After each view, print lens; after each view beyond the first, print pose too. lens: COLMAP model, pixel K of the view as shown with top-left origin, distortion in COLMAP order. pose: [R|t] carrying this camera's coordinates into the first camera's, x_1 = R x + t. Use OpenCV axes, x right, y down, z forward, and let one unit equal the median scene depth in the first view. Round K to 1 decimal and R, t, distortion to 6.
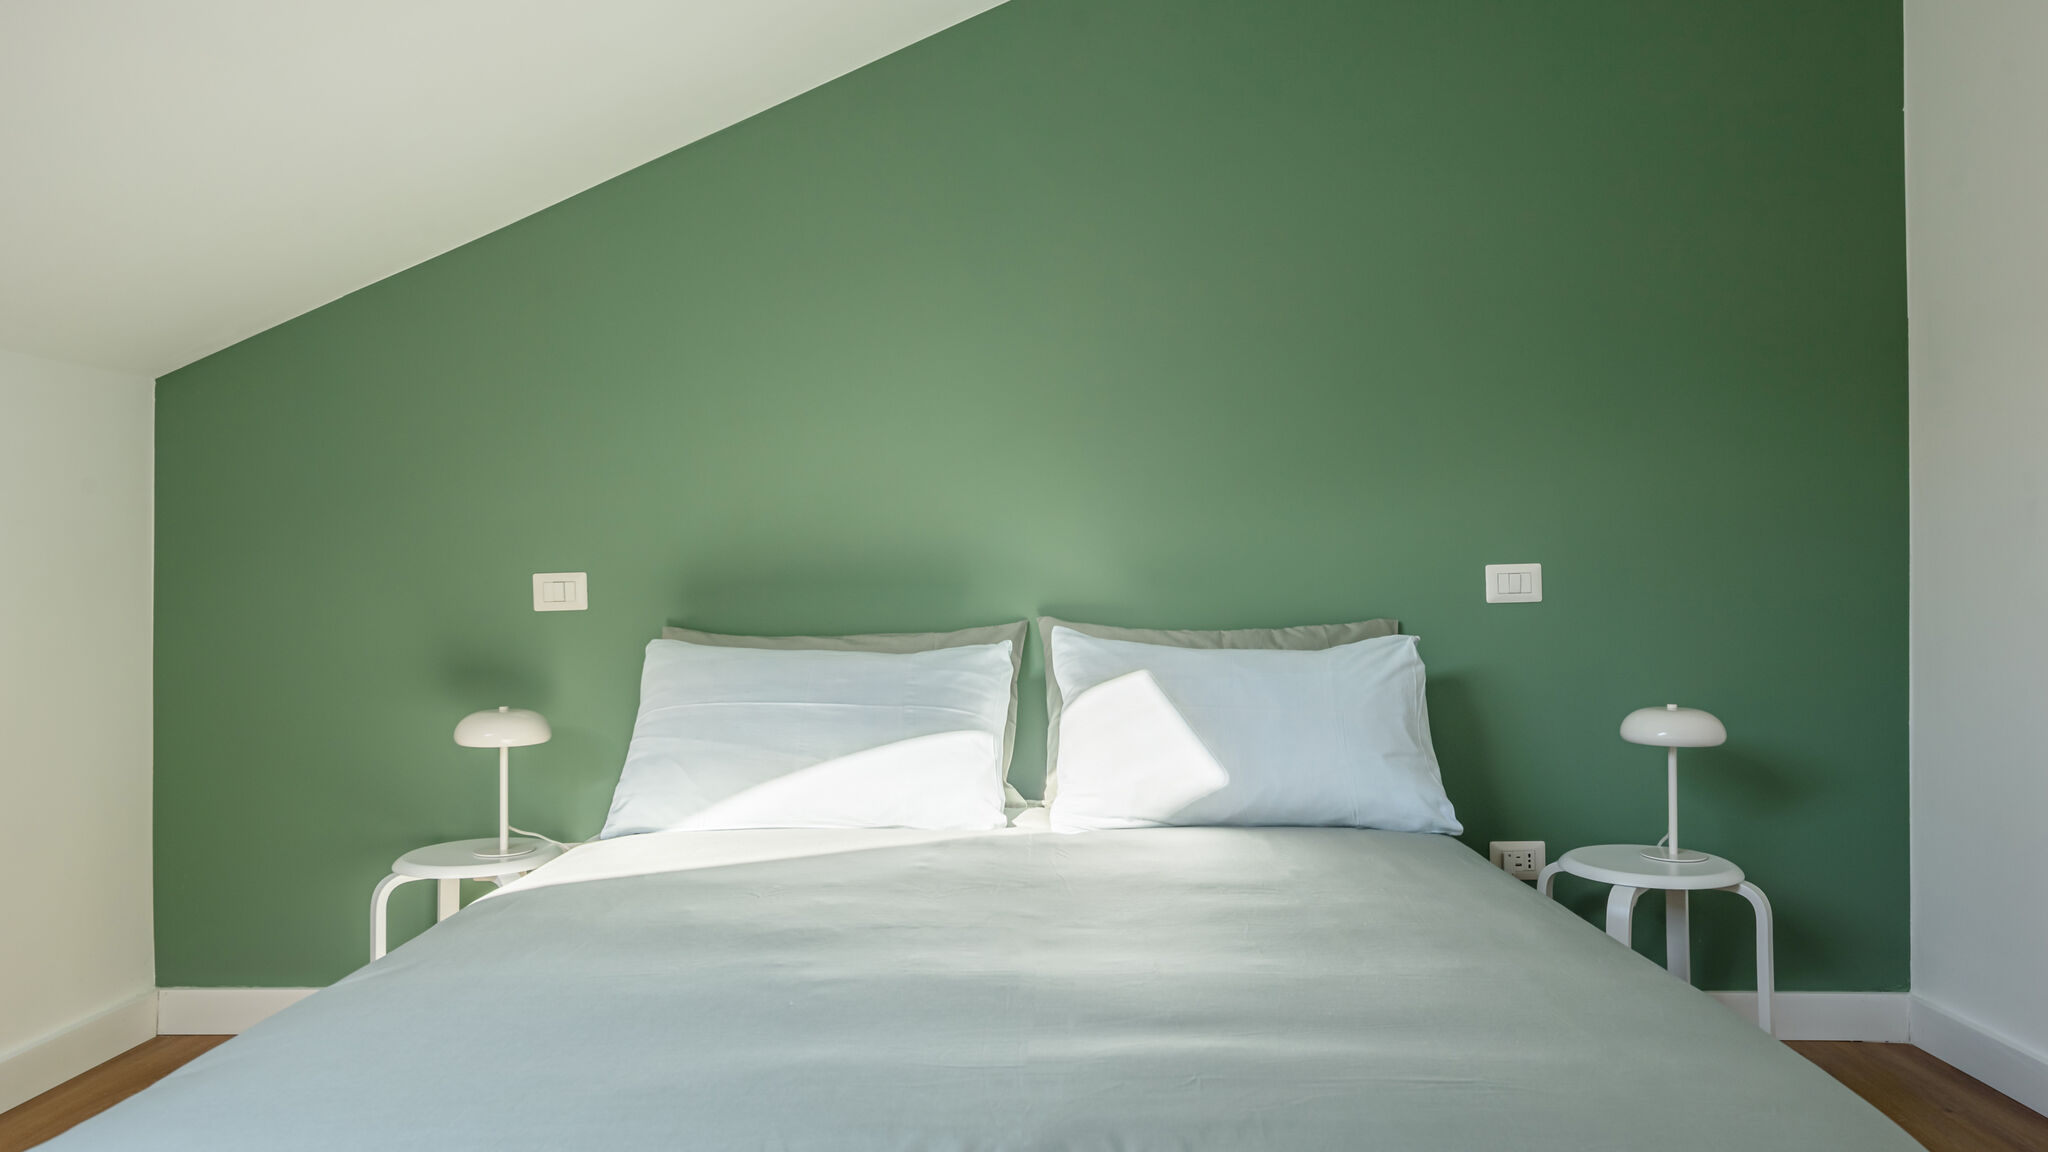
lens RADIAL K [[1382.3, 0, 1024.9], [0, 1382.3, 569.1], [0, 0, 1]] dist [0.008030, 0.000882]
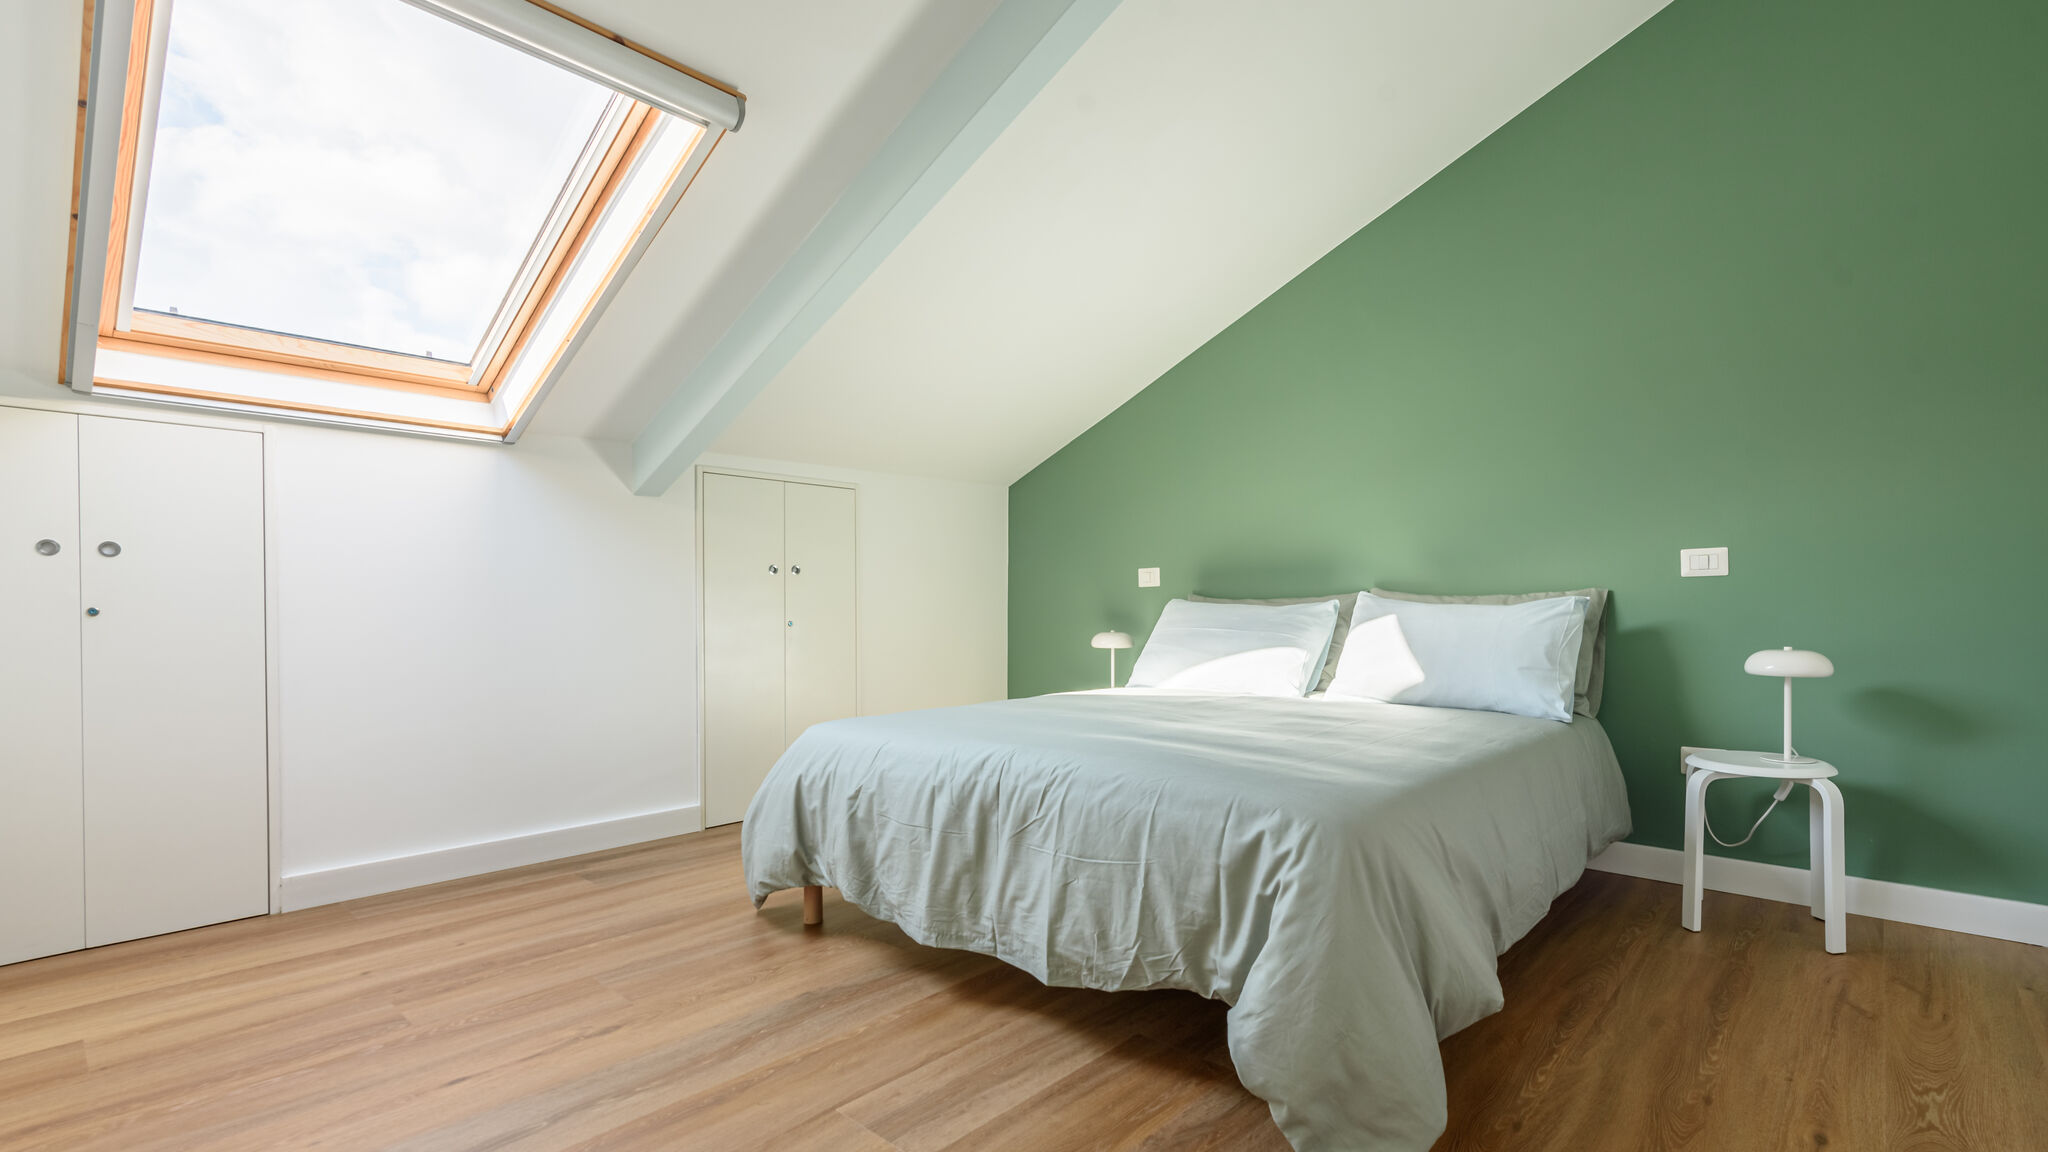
lens RADIAL K [[880.9, 0, 1022.4], [0, 880.9, 584.6], [0, 0, 1]] dist [0.000957, 0.000052]
pose [[0.757200, -0.002790, -0.653178, 0.445289], [0.000166, 0.999992, -0.004080, 0.038952], [0.653183, 0.002981, 0.757194, -0.125416]]
